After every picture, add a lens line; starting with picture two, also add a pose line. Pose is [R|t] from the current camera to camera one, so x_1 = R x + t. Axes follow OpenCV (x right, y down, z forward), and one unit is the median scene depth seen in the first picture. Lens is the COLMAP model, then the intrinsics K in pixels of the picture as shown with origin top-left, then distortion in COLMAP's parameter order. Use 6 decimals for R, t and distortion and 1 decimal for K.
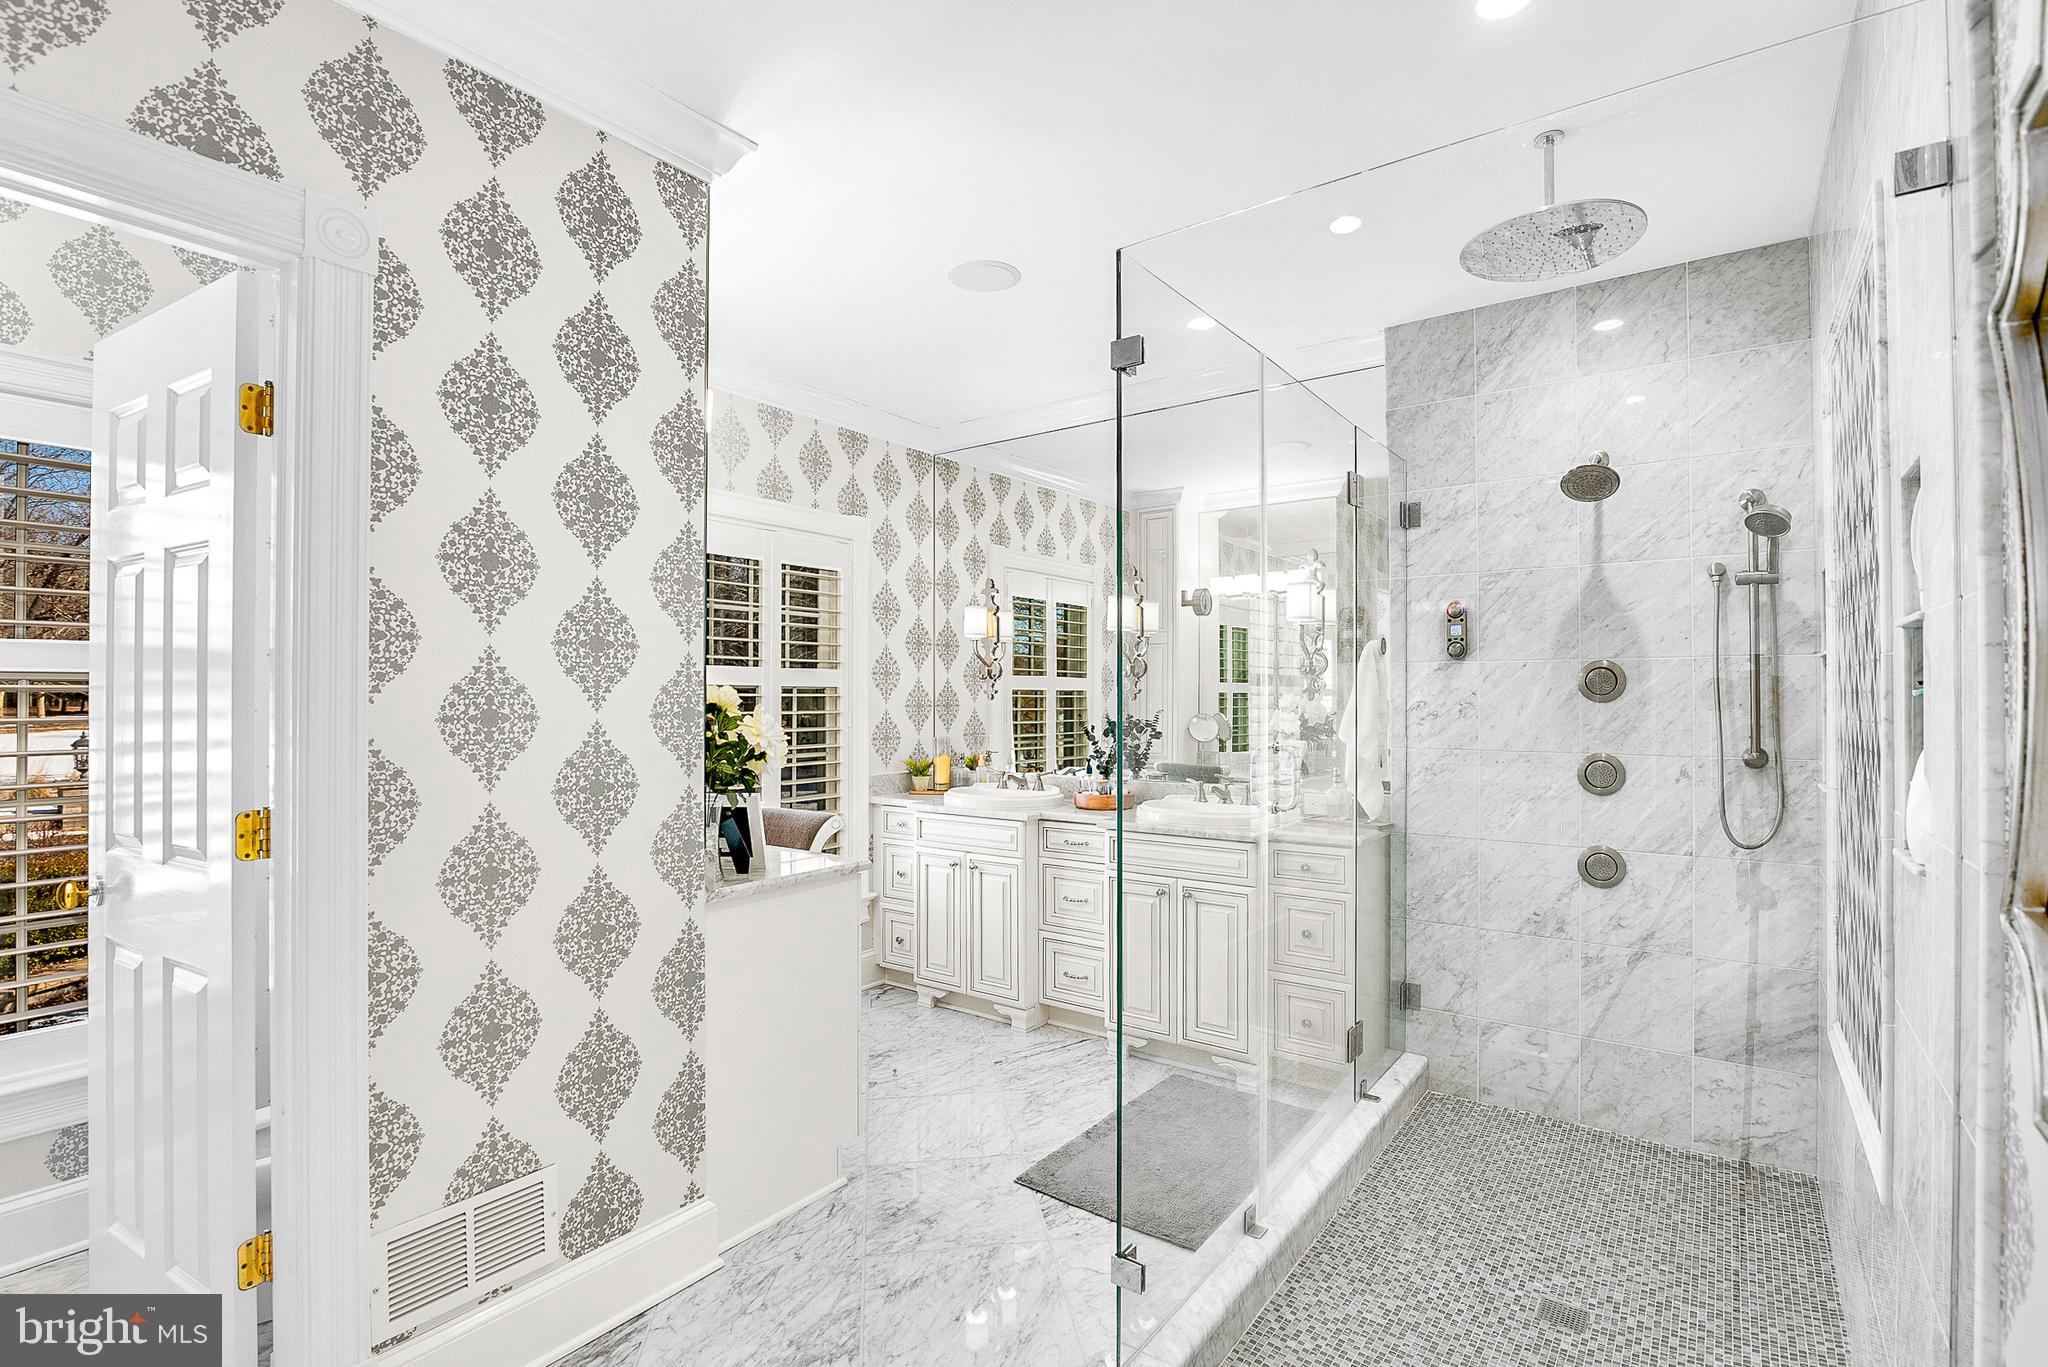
lens RADIAL K [[944.5, 0, 1027.9], [0, 944.5, 687.9], [0, 0, 1]] dist [-0.017802, -0.000016]
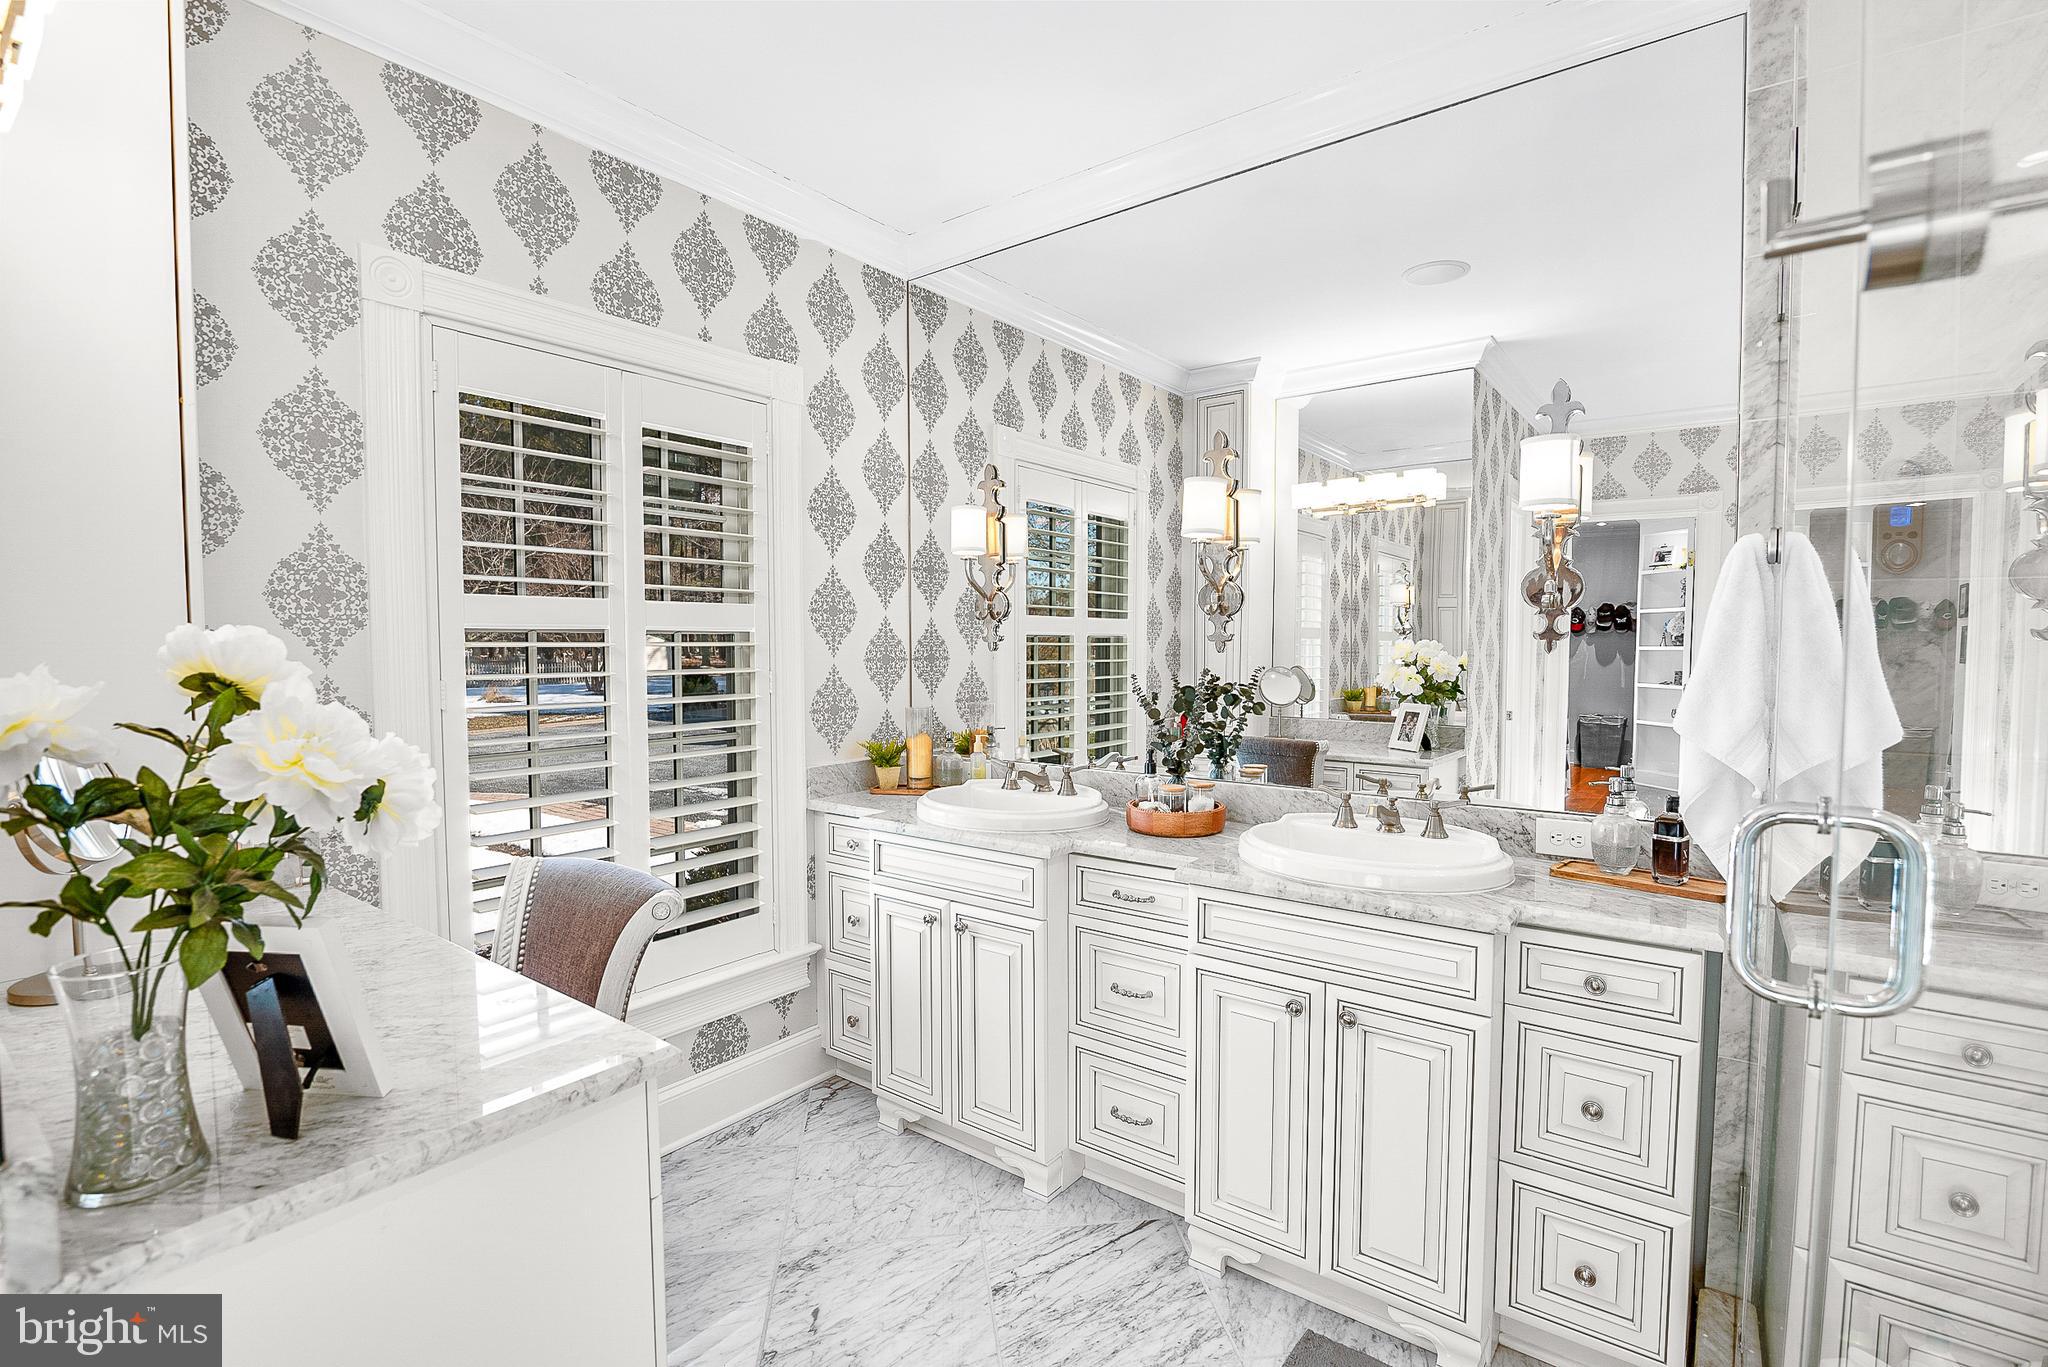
lens RADIAL K [[944.5, 0, 1027.9], [0, 944.5, 687.9], [0, 0, 1]] dist [-0.017802, -0.000016]
pose [[0.999830, -0.000456, -0.018417, -0.002826], [0.001517, 0.998335, 0.057657, 0.000556], [0.018360, -0.057676, 0.998167, 0.345789]]
